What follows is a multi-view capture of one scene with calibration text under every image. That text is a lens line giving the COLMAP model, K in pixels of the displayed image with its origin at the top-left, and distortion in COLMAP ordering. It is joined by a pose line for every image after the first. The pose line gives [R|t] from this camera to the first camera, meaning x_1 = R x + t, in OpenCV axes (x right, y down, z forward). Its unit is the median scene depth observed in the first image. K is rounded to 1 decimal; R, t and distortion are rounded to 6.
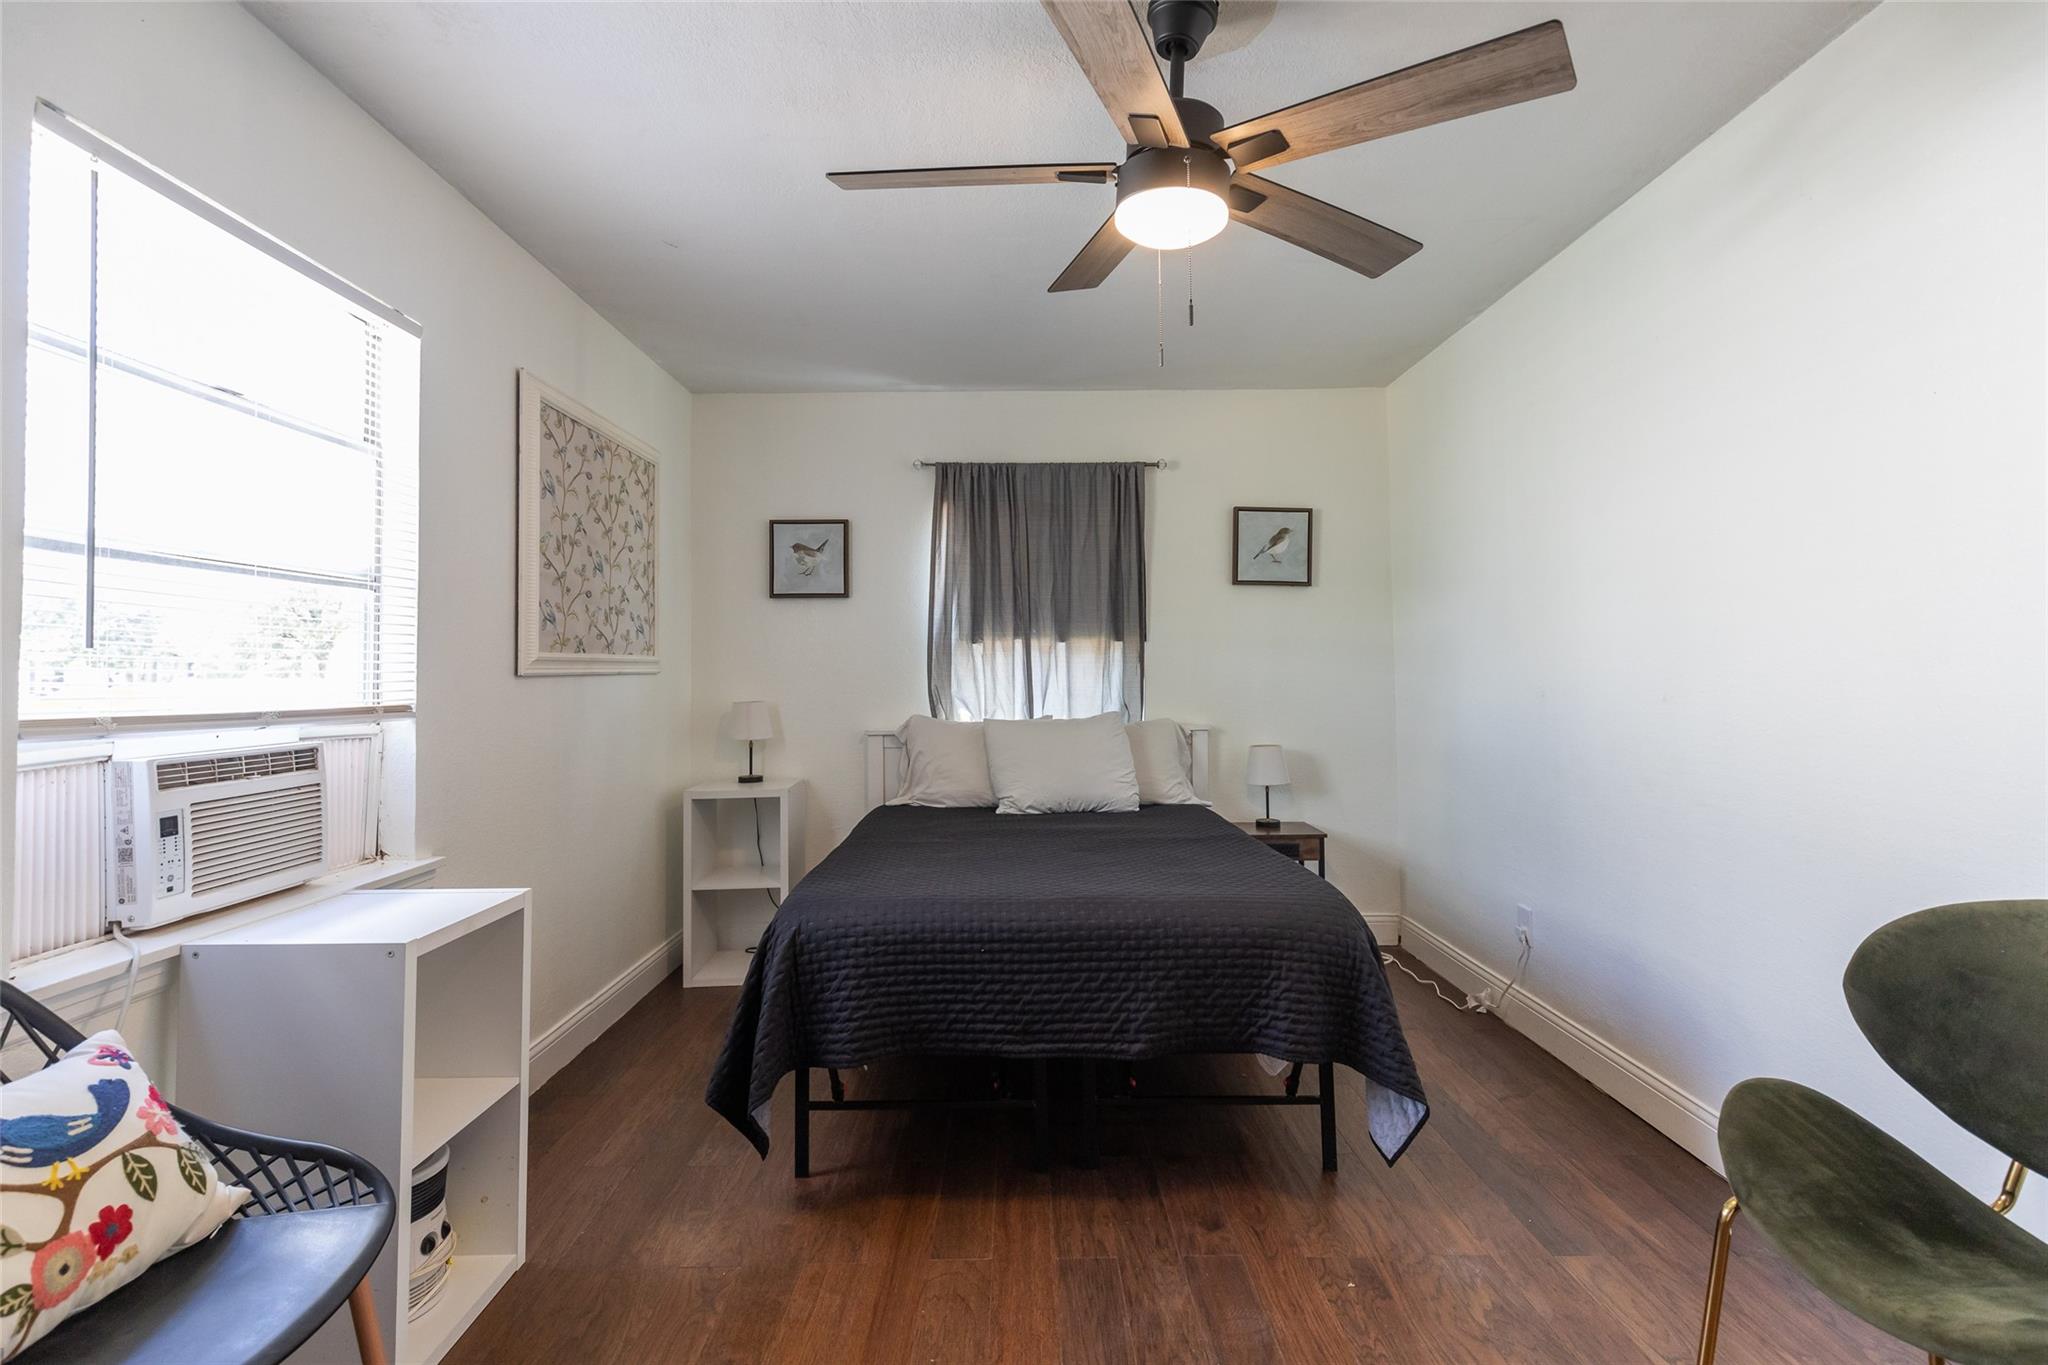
lens RADIAL K [[870.0, 0, 995.8], [0, 870.0, 649.2], [0, 0, 1]] dist [0.007588, -0.002185]
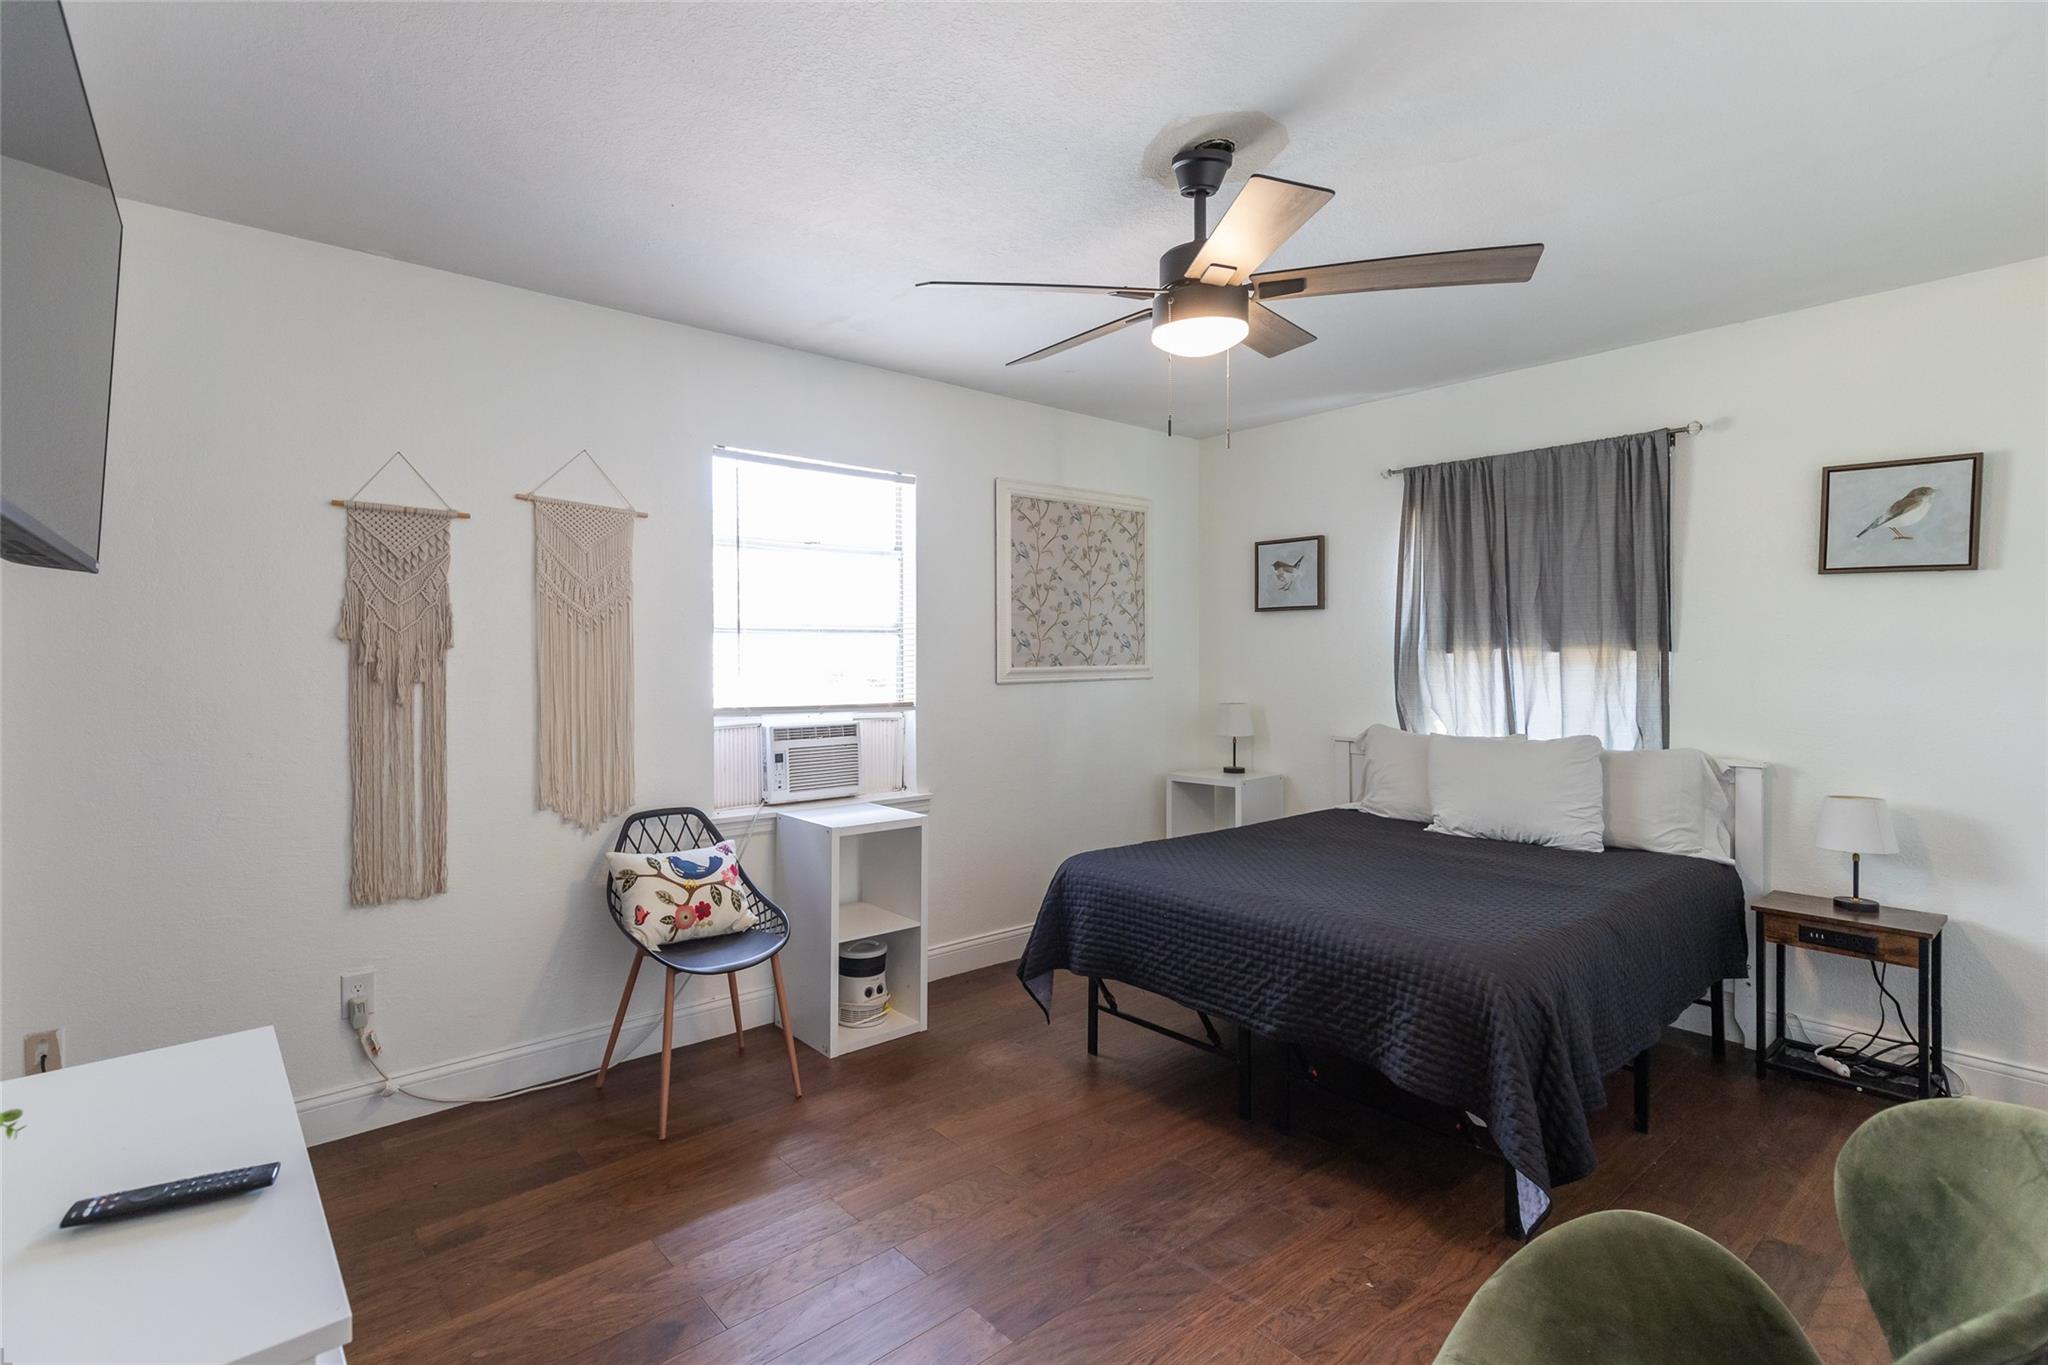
lens RADIAL K [[917.2, 0, 1021.2], [0, 917.2, 670.6], [0, 0, 1]] dist [0.003287, 0.001595]
pose [[0.670075, 0.021485, -0.741982, 0.501264], [0.013614, 0.999057, 0.041223, -0.043220], [0.742169, -0.037724, 0.669151, -0.025457]]
